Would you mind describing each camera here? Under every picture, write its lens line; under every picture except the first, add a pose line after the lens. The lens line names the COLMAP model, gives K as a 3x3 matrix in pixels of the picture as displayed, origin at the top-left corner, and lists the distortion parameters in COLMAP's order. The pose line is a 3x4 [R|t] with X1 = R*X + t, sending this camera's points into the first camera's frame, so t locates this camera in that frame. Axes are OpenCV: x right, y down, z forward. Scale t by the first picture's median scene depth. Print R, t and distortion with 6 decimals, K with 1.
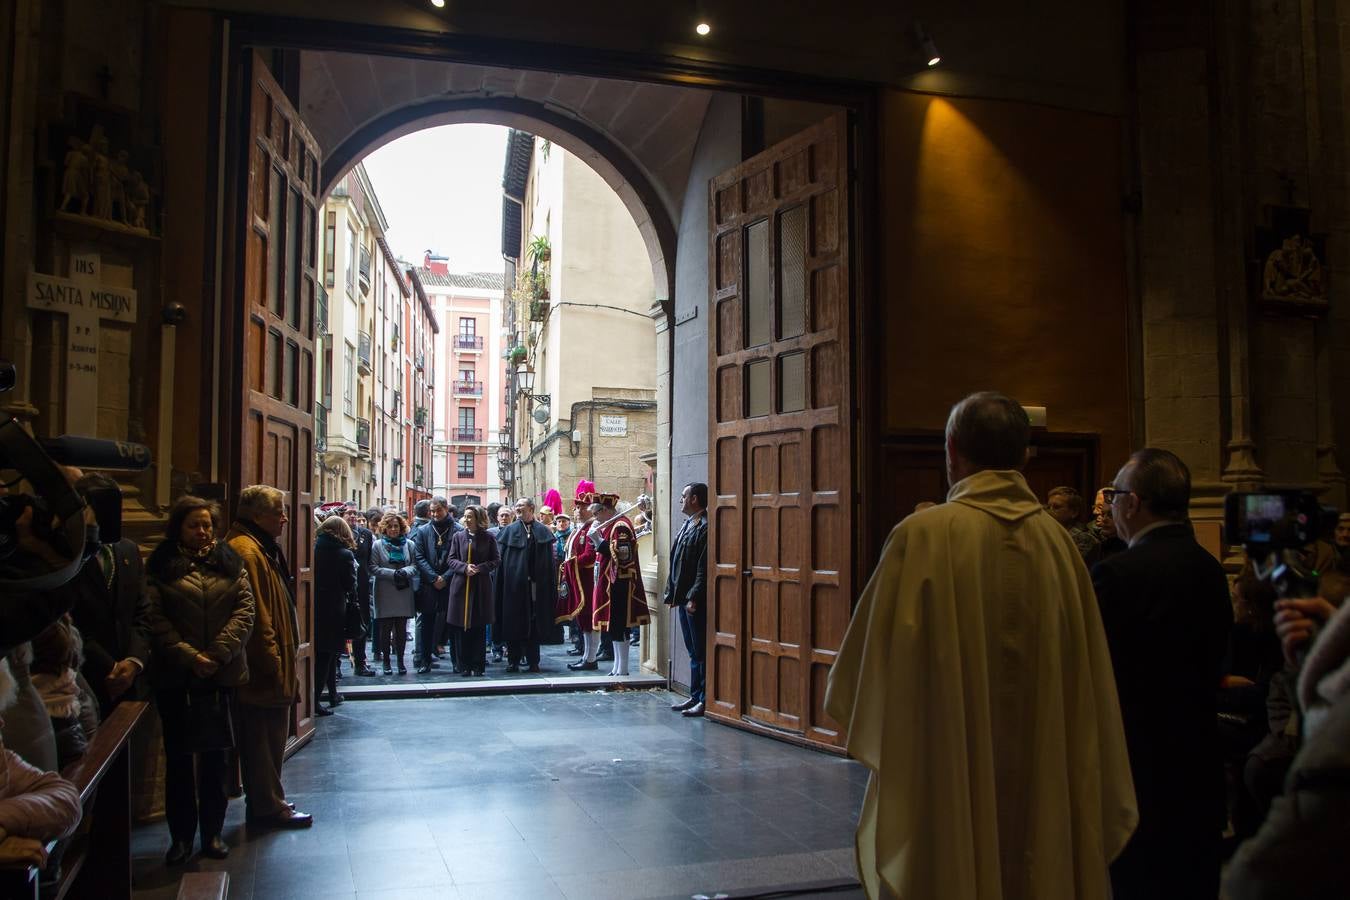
lens RADIAL K [[1224.7, 0, 678.0], [0, 1224.7, 468.6], [0, 0, 1]] dist [-0.135608, 0.073908]
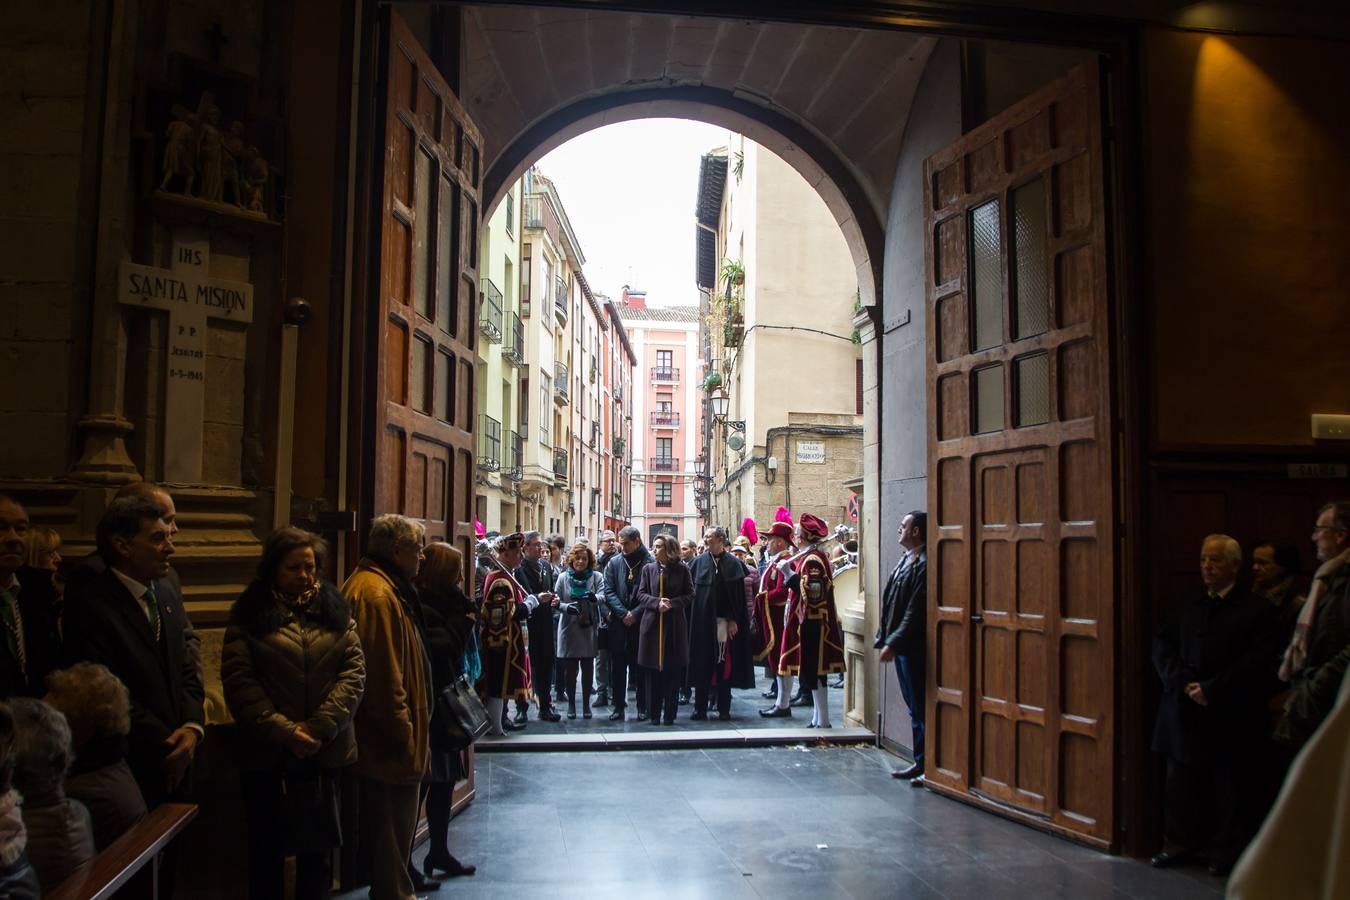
lens RADIAL K [[1224.7, 0, 678.0], [0, 1224.7, 468.6], [0, 0, 1]] dist [-0.135608, 0.073908]
pose [[0.987317, -0.005036, -0.158680, -0.014199], [0.001309, 0.999721, -0.023585, 0.001839], [0.158754, 0.023078, 0.987048, 0.153037]]
